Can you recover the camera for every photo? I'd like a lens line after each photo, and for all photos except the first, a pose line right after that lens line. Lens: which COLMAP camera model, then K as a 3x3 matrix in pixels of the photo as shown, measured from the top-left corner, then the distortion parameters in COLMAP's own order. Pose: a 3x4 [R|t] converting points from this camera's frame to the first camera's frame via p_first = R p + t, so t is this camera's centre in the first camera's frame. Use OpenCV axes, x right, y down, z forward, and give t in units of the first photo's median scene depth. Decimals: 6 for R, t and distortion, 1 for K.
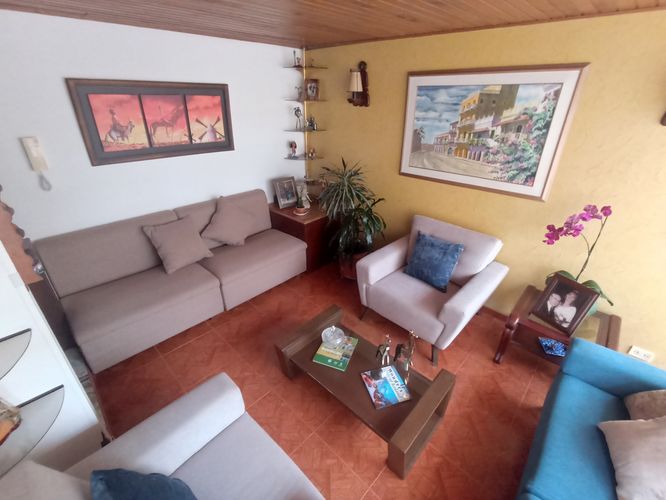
lens RADIAL K [[307.2, 0, 333.0], [0, 307.2, 250.0], [0, 0, 1]] dist [0.000190, -0.000315]
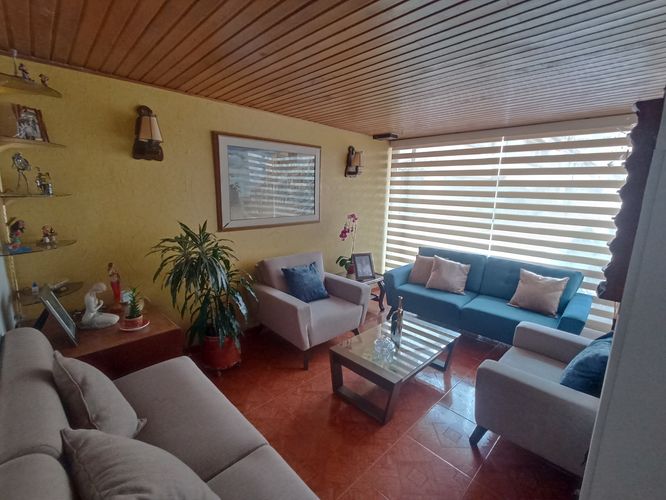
lens RADIAL K [[307.2, 0, 333.0], [0, 307.2, 250.0], [0, 0, 1]] dist [0.000190, -0.000315]
pose [[0.043093, -0.219189, 0.974730, -0.782418], [0.421543, 0.888527, 0.181168, -0.247132], [-0.905784, 0.403084, 0.130686, 0.661276]]
